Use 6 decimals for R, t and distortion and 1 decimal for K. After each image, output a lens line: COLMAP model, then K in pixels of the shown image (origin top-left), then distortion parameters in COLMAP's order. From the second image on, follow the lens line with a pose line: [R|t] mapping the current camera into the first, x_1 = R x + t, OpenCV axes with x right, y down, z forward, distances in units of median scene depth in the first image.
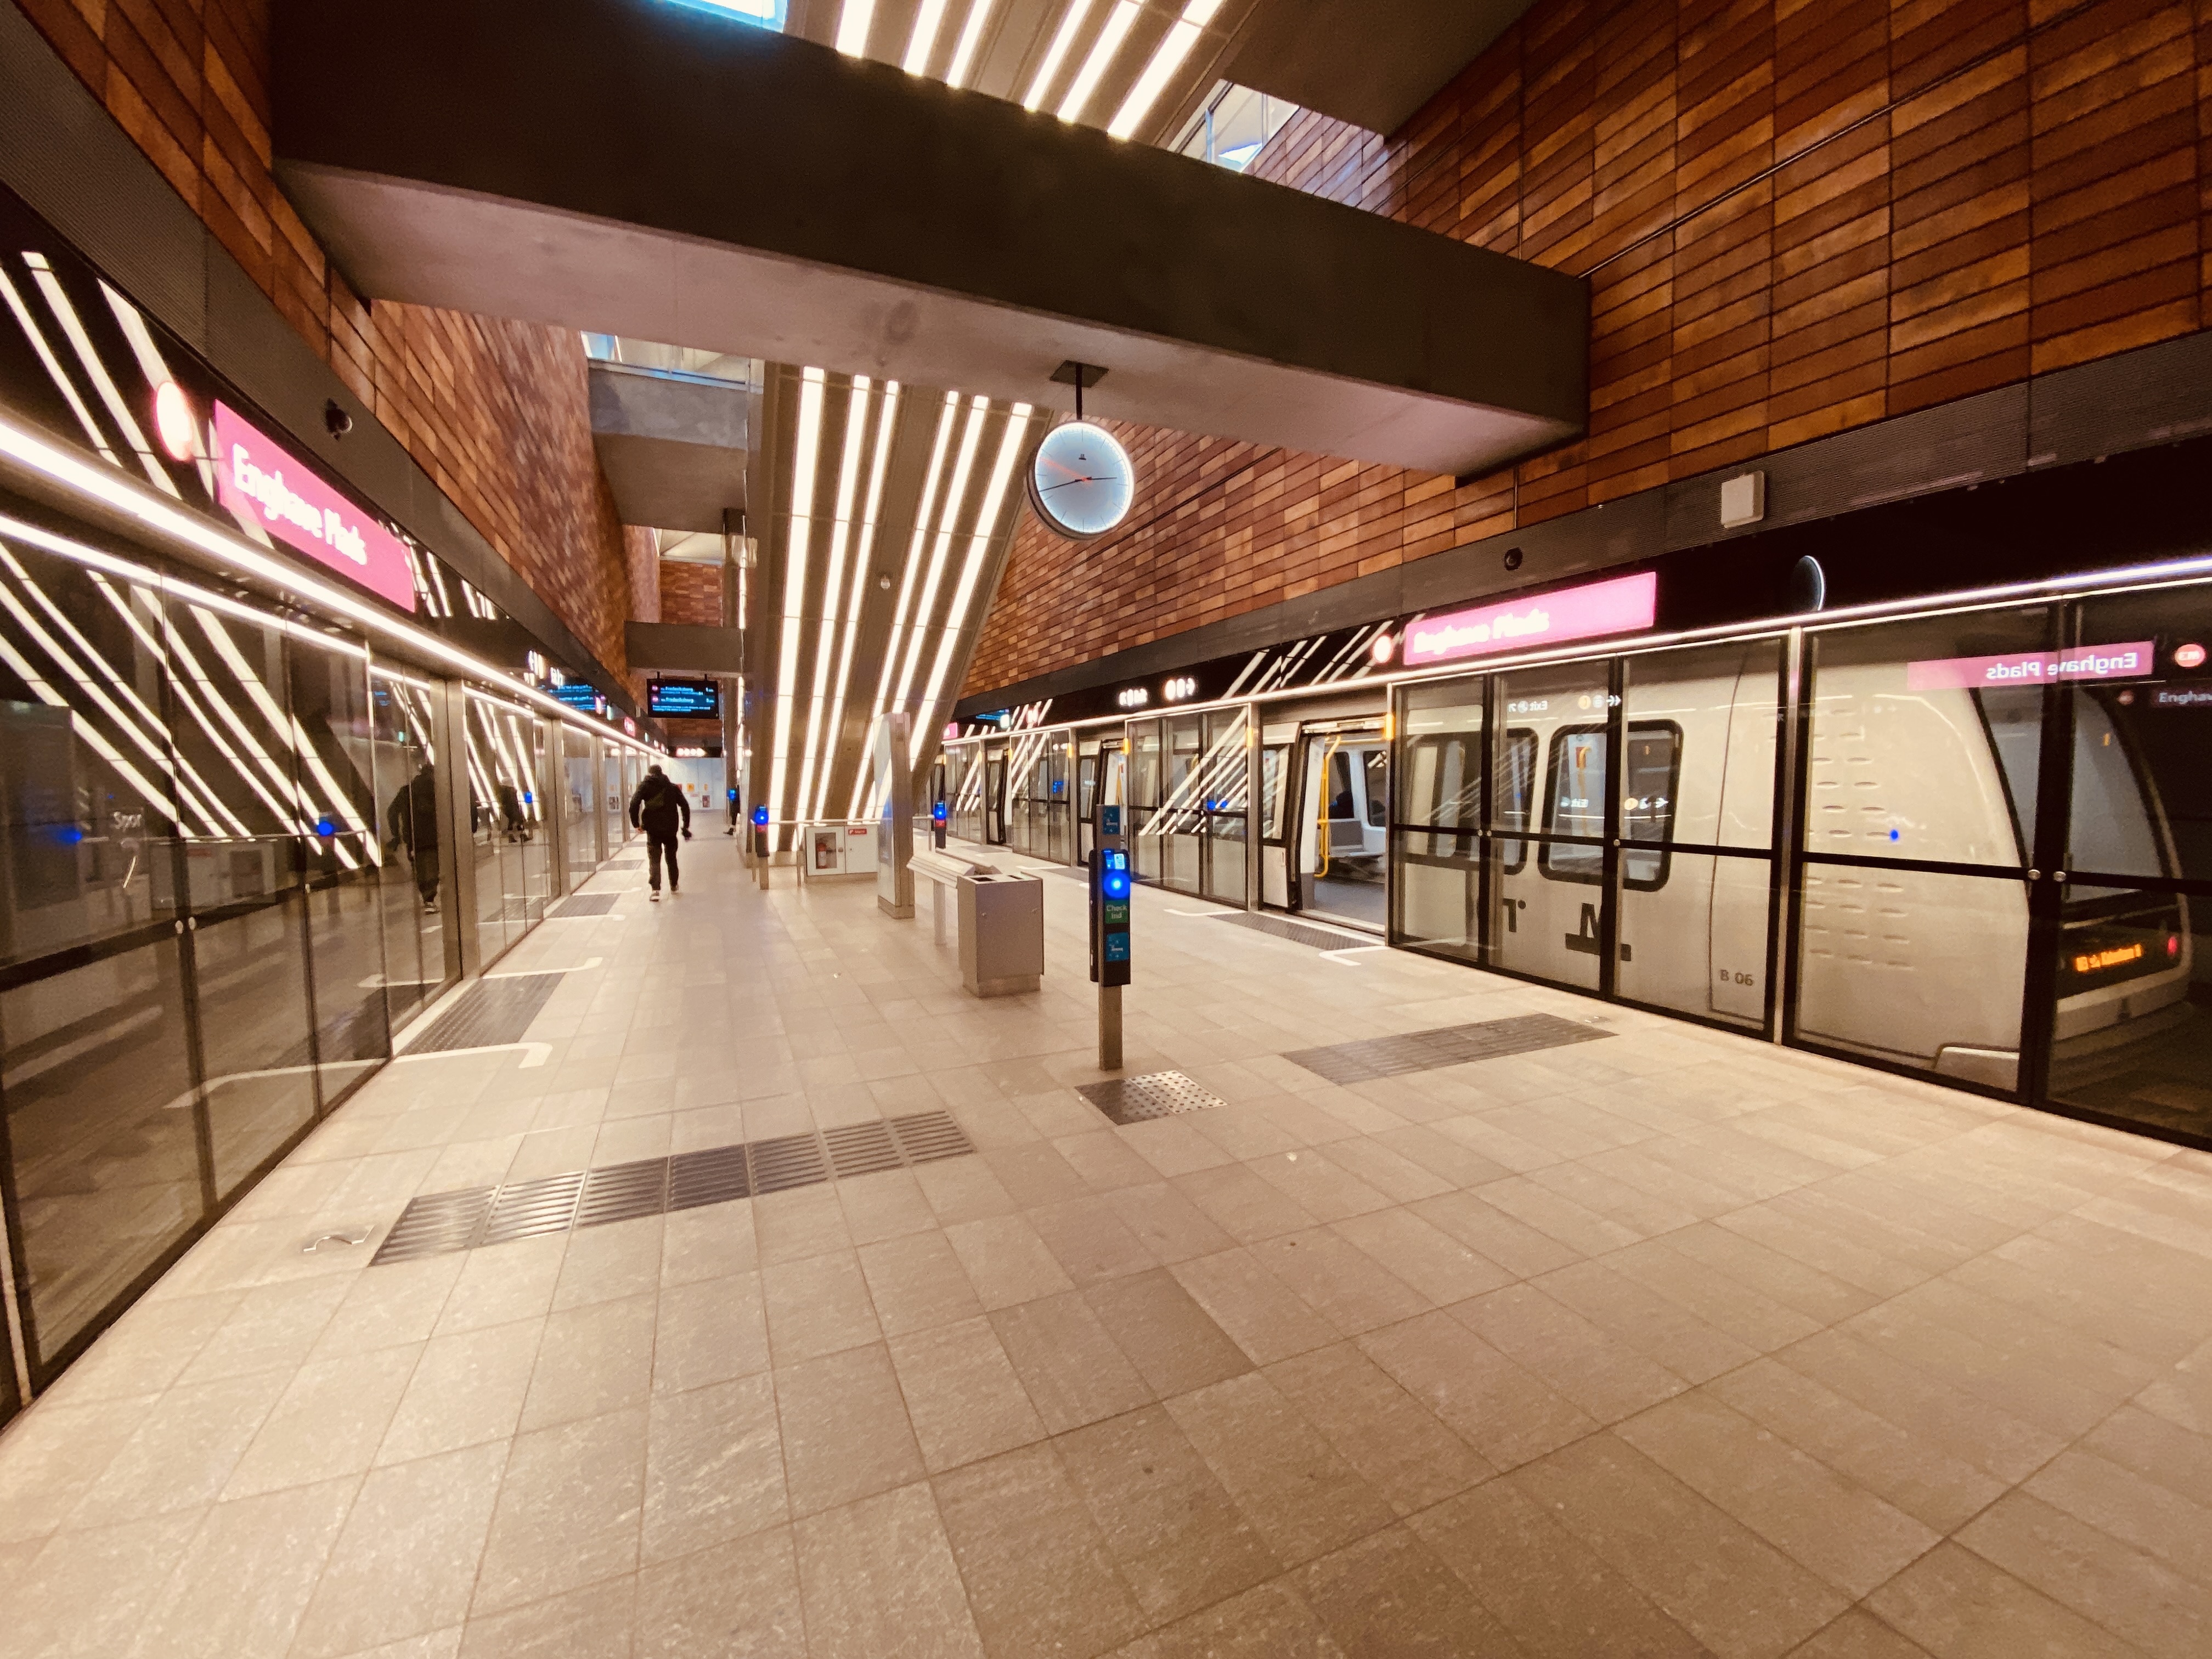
lens RADIAL K [[916.4, 0, 1106.0], [0, 916.4, 829.5], [0, 0, 1]] dist [0.084751, -0.041506]
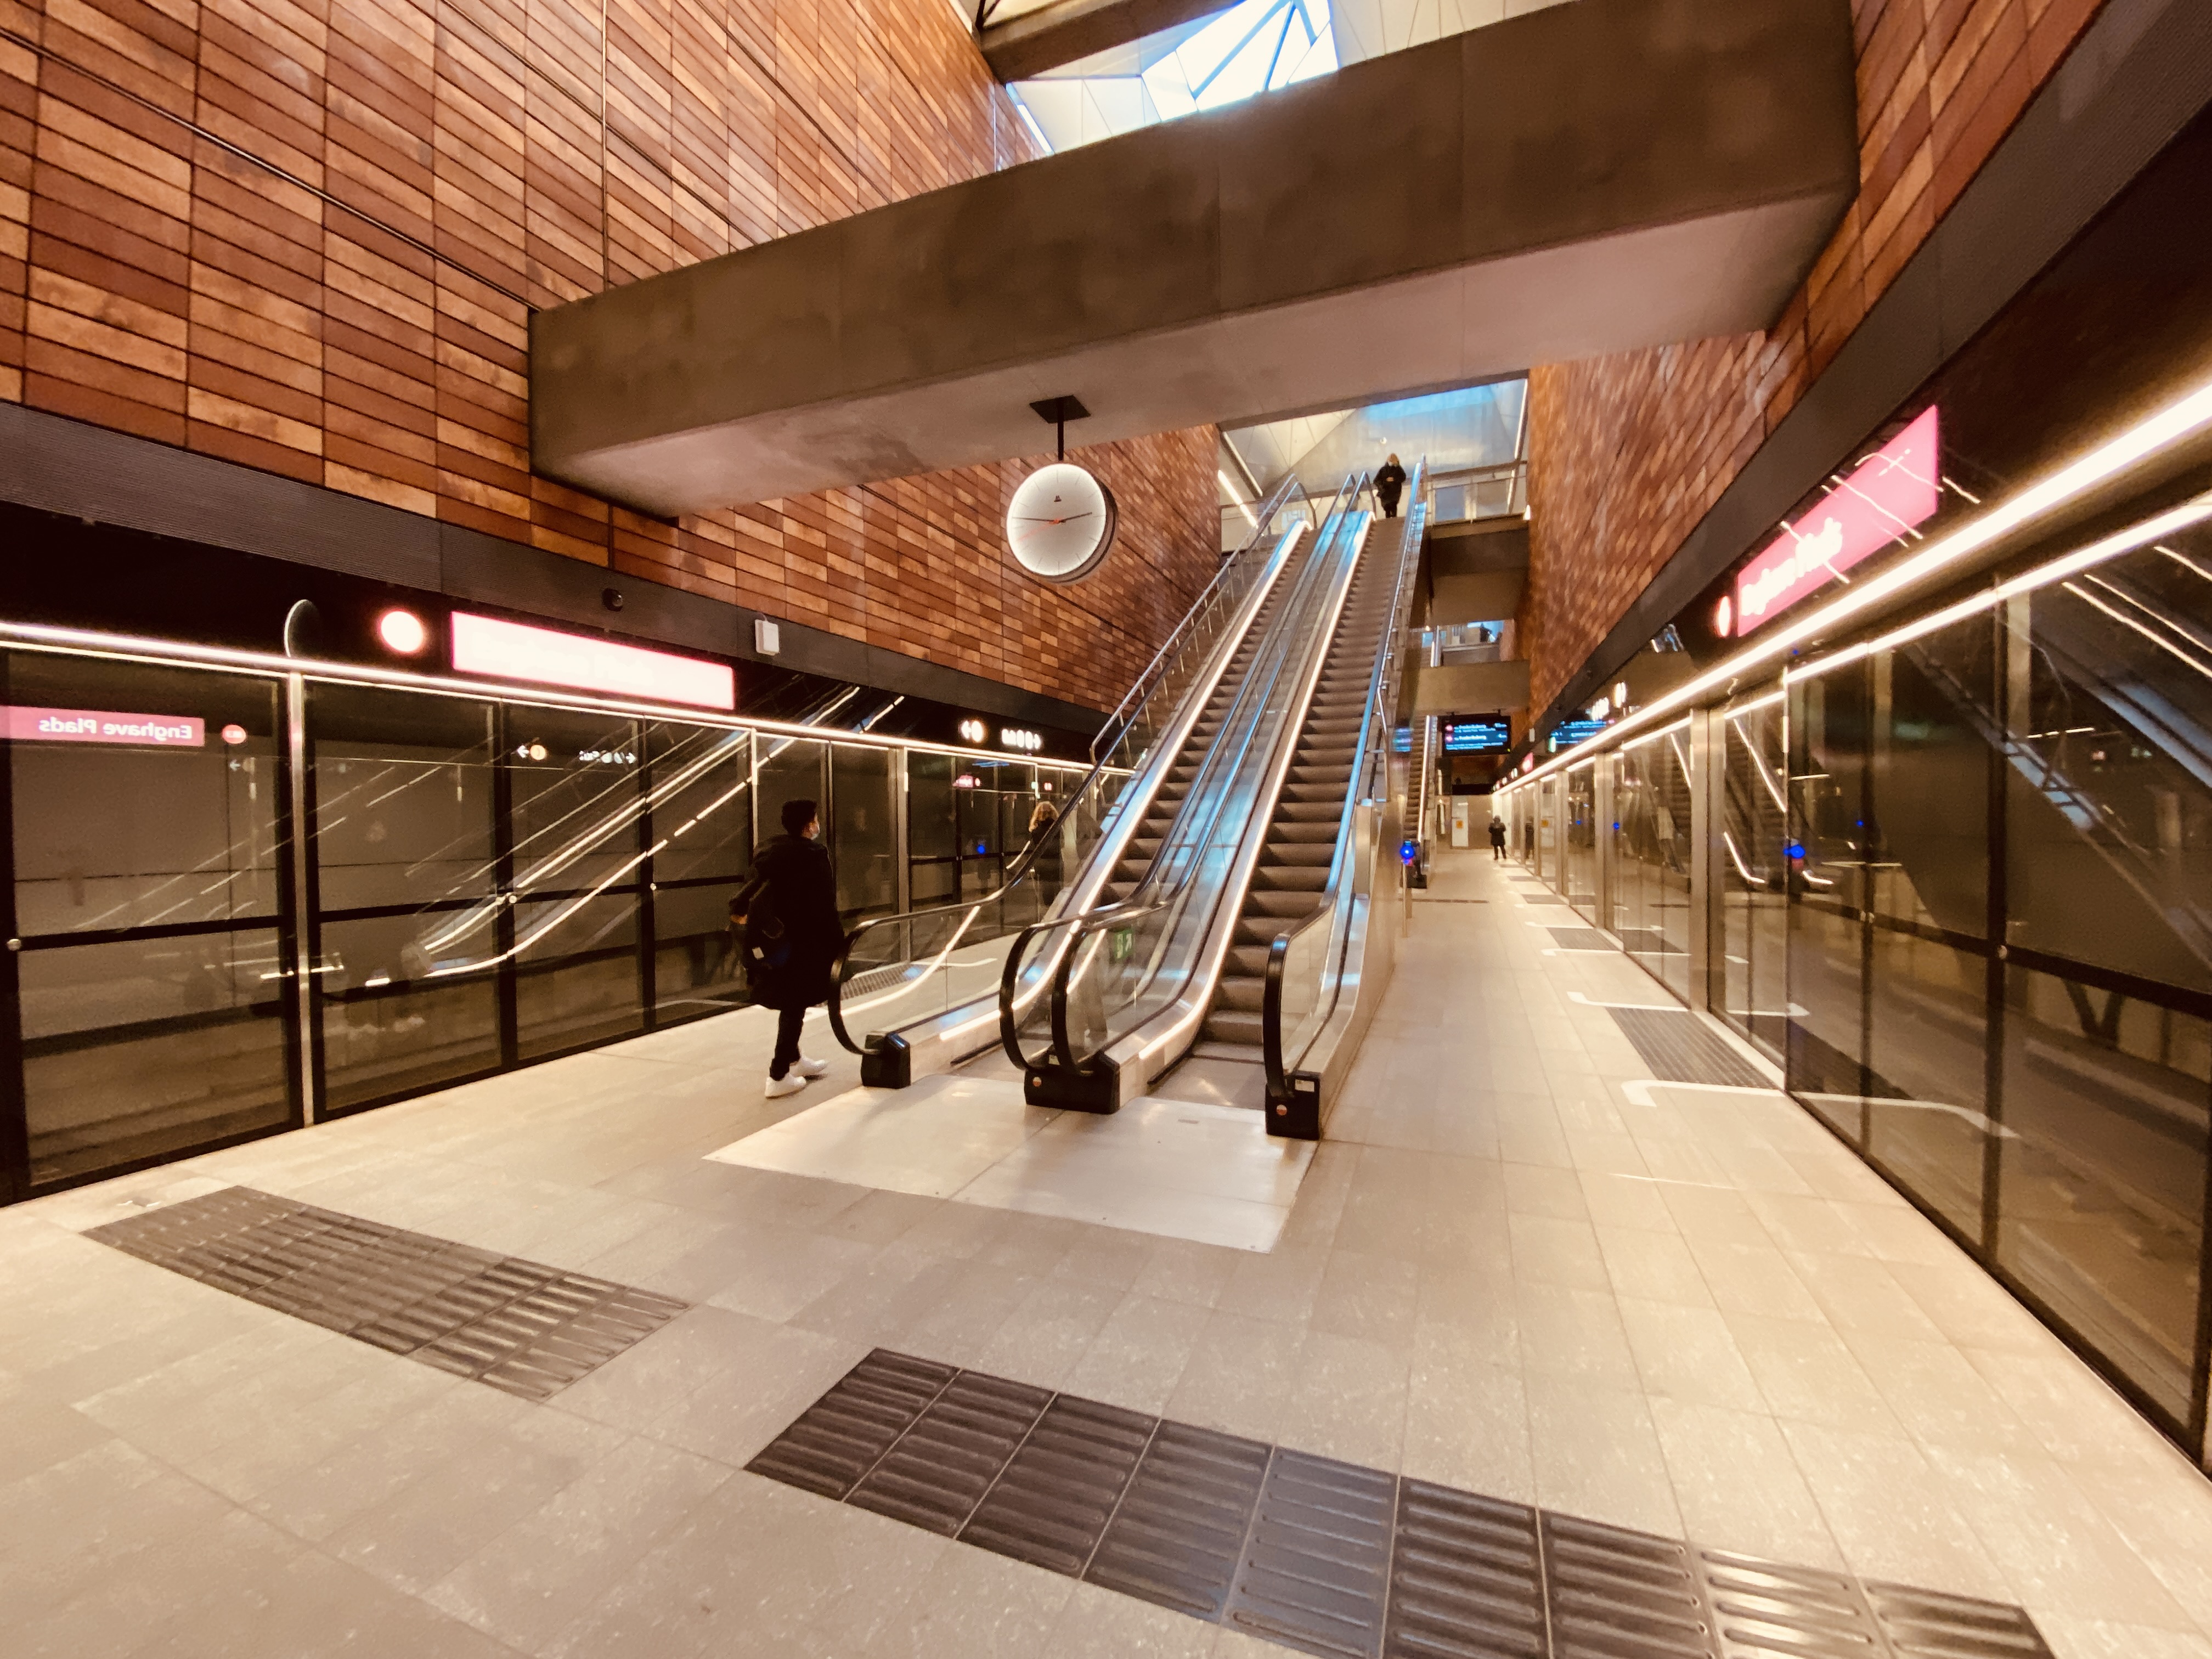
lens RADIAL K [[916.4, 0, 1106.0], [0, 916.4, 829.5], [0, 0, 1]] dist [0.084751, -0.041506]
pose [[-0.682906, -0.000550, 0.730506, -0.642685], [0.057356, 0.996872, 0.054370, -0.082981], [-0.728251, 0.079028, -0.680738, 1.382605]]
